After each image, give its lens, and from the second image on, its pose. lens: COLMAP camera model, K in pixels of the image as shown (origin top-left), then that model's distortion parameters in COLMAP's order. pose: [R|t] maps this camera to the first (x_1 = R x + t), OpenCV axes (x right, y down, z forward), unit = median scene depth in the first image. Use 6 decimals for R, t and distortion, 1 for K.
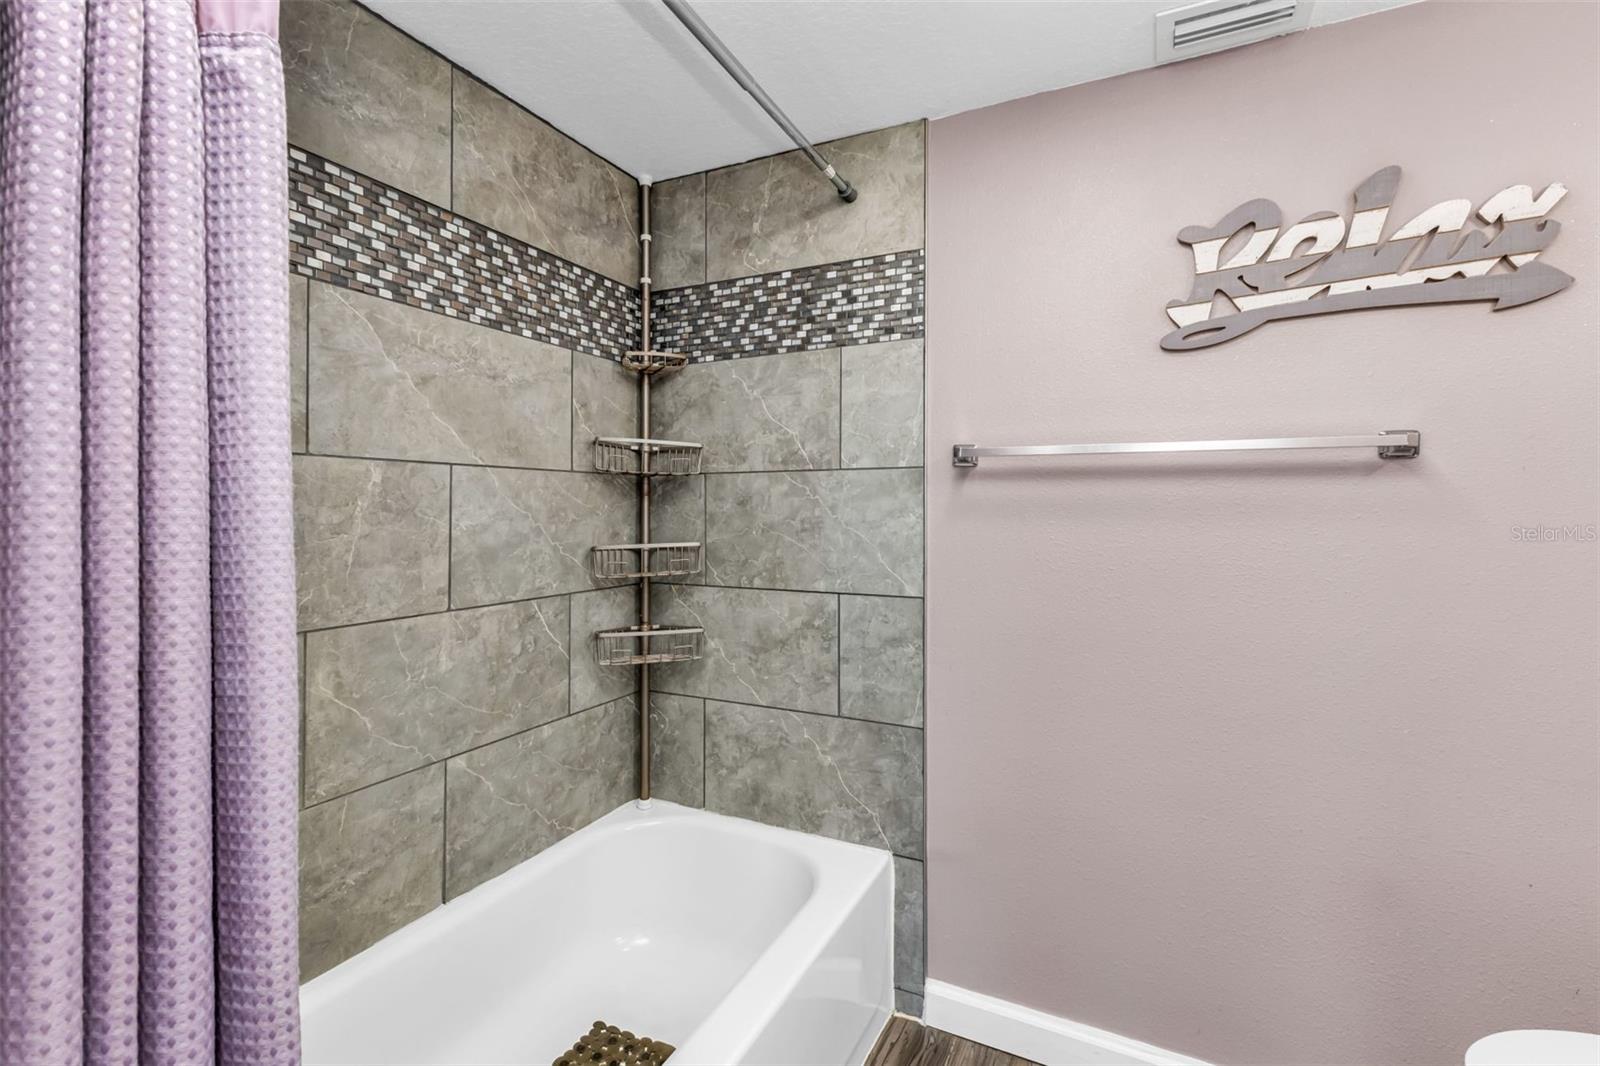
lens RADIAL K [[713.4, 0, 793.0], [0, 713.4, 504.6], [0, 0, 1]] dist [0.012224, -0.003714]
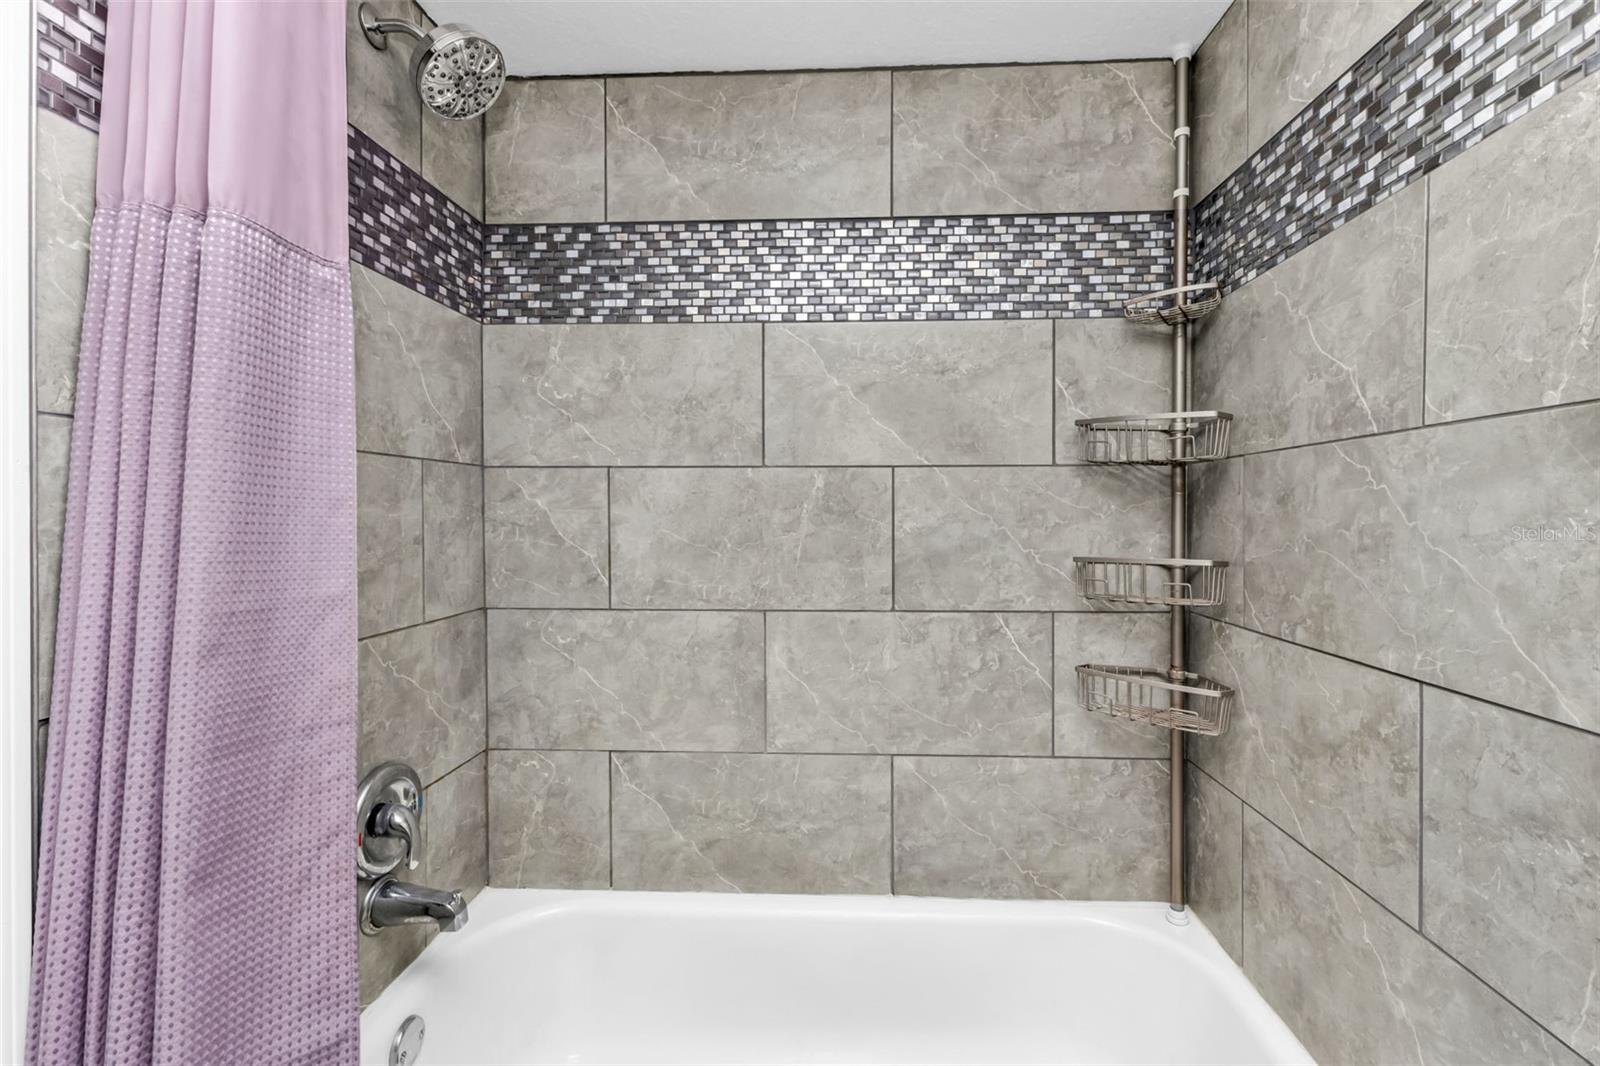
lens RADIAL K [[698.6, 0, 800.1], [0, 698.6, 515.6], [0, 0, 1]] dist [0.007063, -0.000851]
pose [[0.410488, 0.003599, -0.911859, 0.341793], [0.006671, 0.999954, 0.006950, 0.004782], [0.911842, -0.008936, 0.410445, 0.434512]]
